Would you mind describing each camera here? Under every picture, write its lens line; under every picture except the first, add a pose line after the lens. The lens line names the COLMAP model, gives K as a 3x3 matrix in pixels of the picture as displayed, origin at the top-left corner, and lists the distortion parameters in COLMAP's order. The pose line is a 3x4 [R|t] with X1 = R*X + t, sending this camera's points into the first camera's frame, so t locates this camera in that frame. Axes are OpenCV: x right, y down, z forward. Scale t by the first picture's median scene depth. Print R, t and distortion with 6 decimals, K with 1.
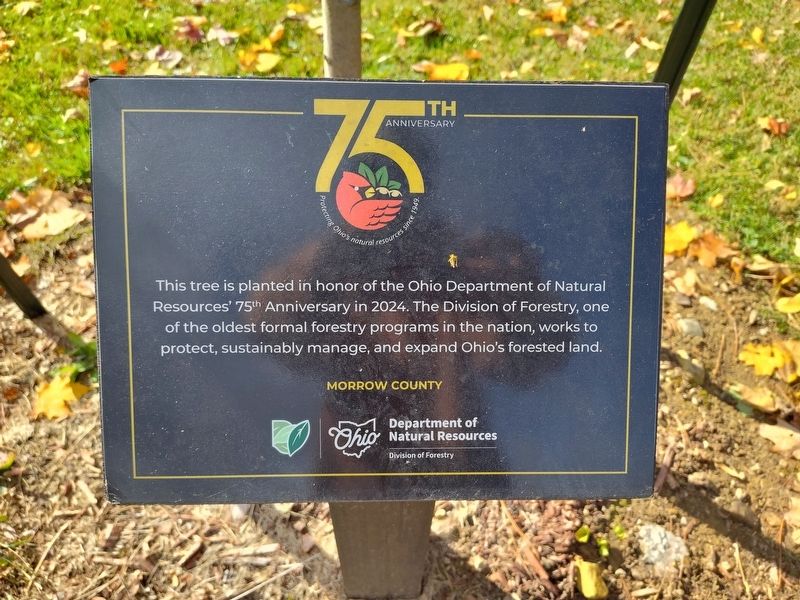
lens RADIAL K [[543.1, 0, 400.0], [0, 543.1, 300.0], [0, 0, 1]] dist [0.000835, -0.007260]
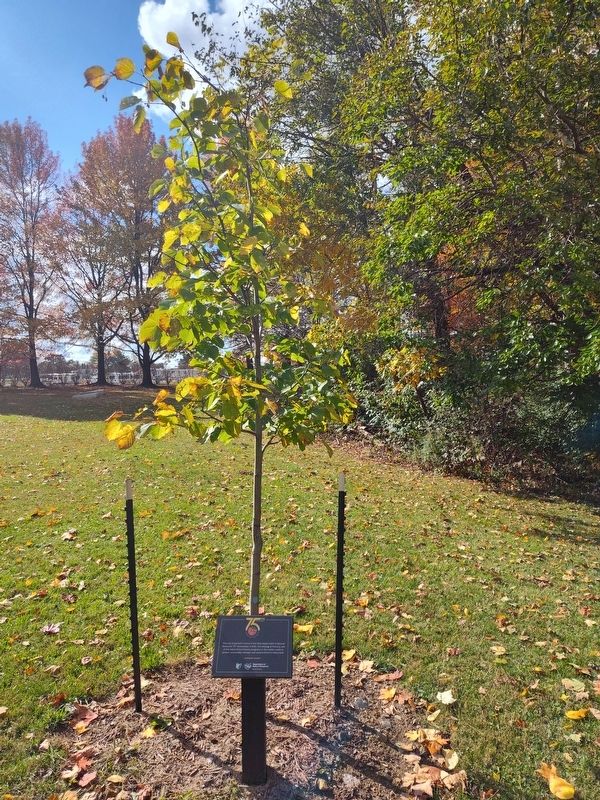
lens RADIAL K [[543.1, 0, 300.0], [0, 543.1, 400.0], [0, 0, 1]] dist [0.000835, -0.007260]
pose [[0.998751, -0.028278, -0.041188, 0.296001], [-0.011319, 0.674899, -0.737823, 0.936745], [0.048662, 0.737368, 0.673736, -1.893331]]
